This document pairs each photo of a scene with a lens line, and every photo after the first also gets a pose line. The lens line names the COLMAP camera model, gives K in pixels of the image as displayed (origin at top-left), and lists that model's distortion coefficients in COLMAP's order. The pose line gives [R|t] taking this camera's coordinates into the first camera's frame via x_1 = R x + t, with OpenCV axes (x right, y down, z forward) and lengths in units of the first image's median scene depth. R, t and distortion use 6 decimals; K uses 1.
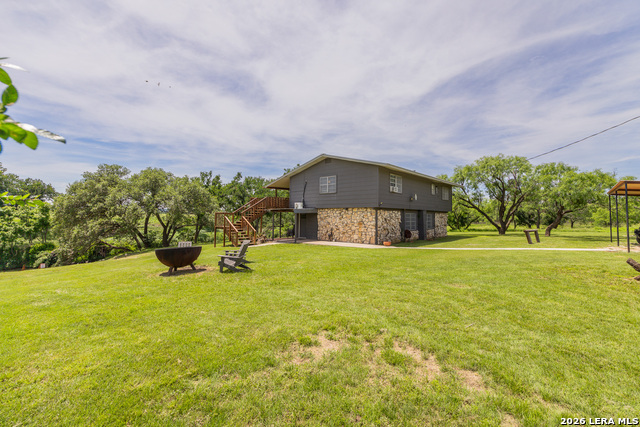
lens RADIAL K [[273.5, 0, 337.1], [0, 273.5, 215.0], [0, 0, 1]] dist [0.000088, 0.000140]
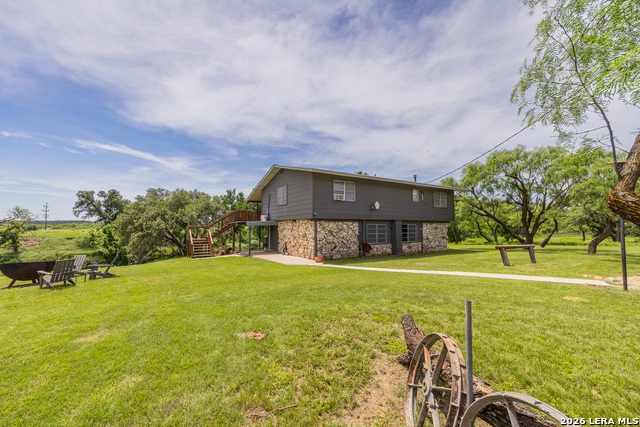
lens RADIAL K [[257.5, 0, 319.7], [0, 257.5, 225.3], [0, 0, 1]] dist [0.001488, 0.000349]
pose [[0.954189, -0.014056, -0.298875, 0.367920], [0.012655, 0.999898, -0.006624, 0.000644], [0.298938, 0.002539, 0.954269, 0.176363]]
